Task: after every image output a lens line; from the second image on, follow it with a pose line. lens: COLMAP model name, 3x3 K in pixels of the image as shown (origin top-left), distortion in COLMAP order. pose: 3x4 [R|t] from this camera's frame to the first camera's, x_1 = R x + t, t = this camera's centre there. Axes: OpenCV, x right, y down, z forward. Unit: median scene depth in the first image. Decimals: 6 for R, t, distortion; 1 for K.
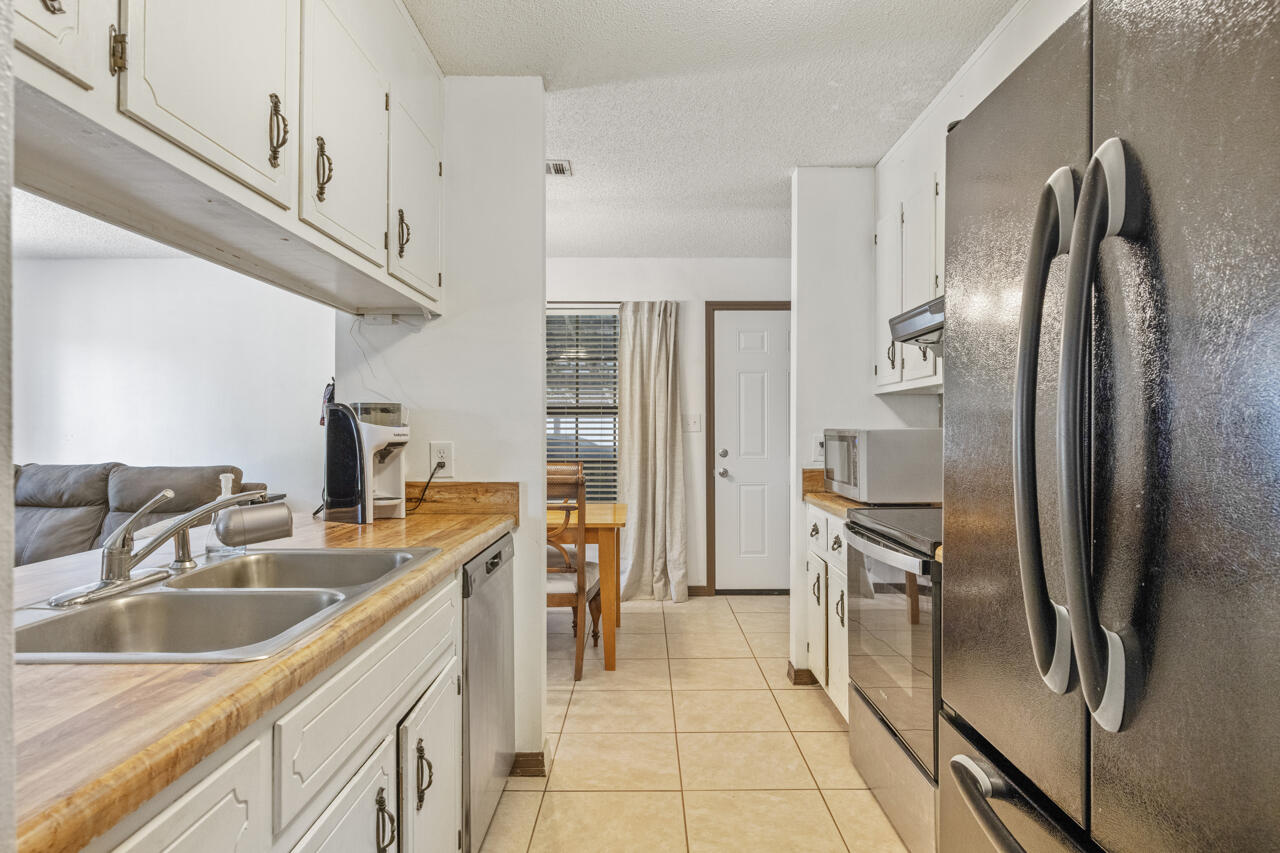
lens RADIAL K [[861.2, 0, 645.9], [0, 861.2, 423.4], [0, 0, 1]] dist [0.001118, -0.002657]
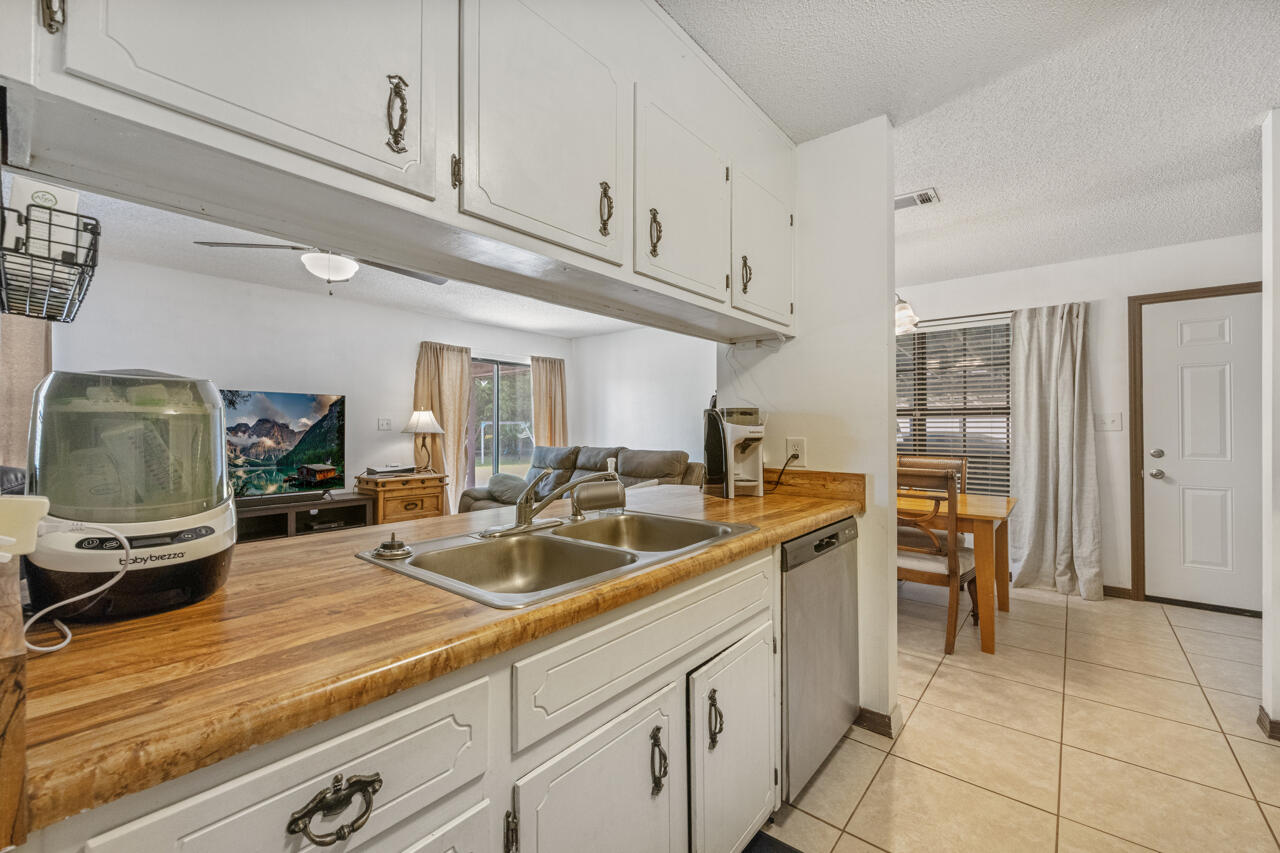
lens RADIAL K [[539.0, 0, 544.0], [0, 539.0, 424.3], [0, 0, 1]] dist [-0.000624, -0.000335]
pose [[0.707117, -0.003851, -0.707086, 0.046198], [0.003882, 0.999991, -0.001564, 0.001094], [0.707086, -0.001639, 0.707126, 0.146190]]
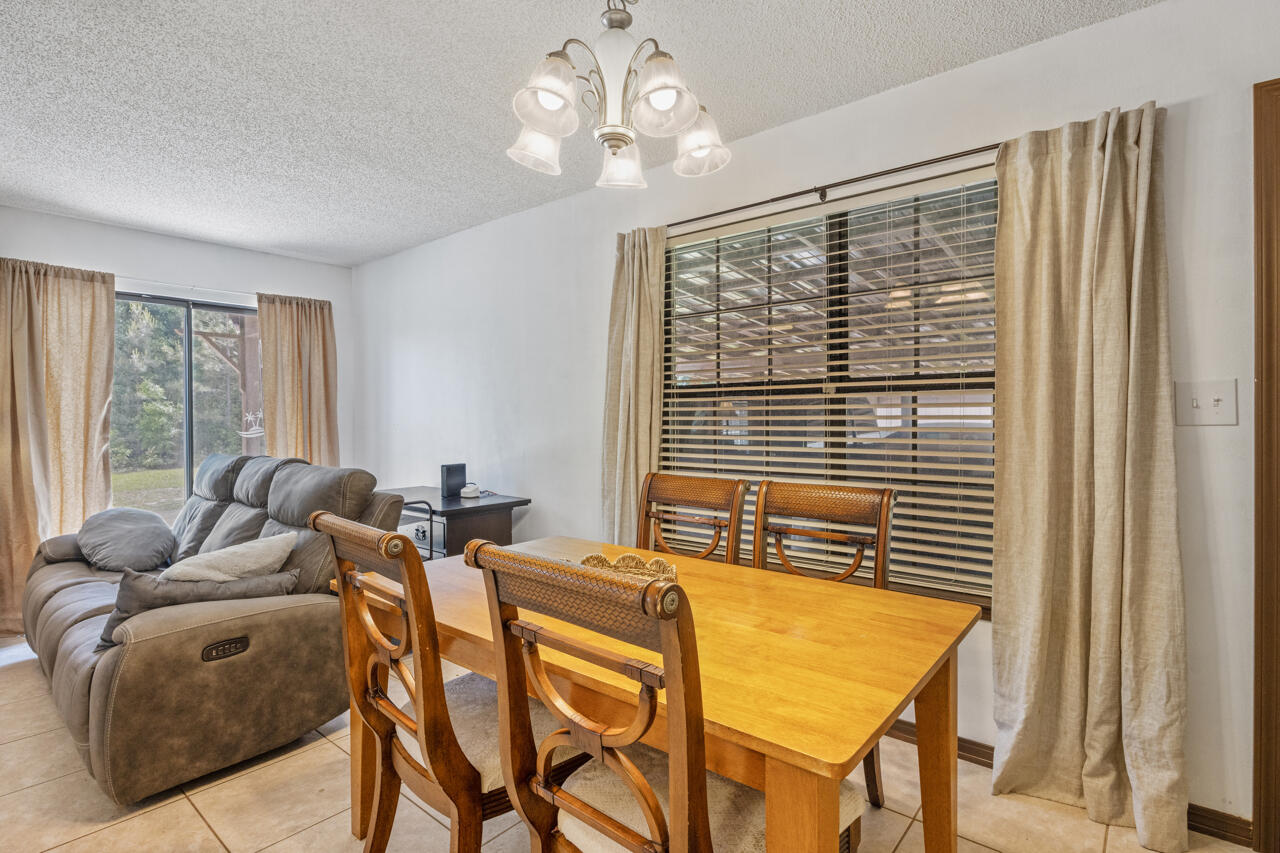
lens RADIAL K [[645.3, 0, 616.8], [0, 645.3, 423.2], [0, 0, 1]] dist [-0.013695, 0.000040]
pose [[0.759167, 0.003808, -0.650885, 0.055434], [0.007815, 0.999857, 0.014964, 0.003460], [0.650849, -0.016447, 0.759029, 0.870140]]
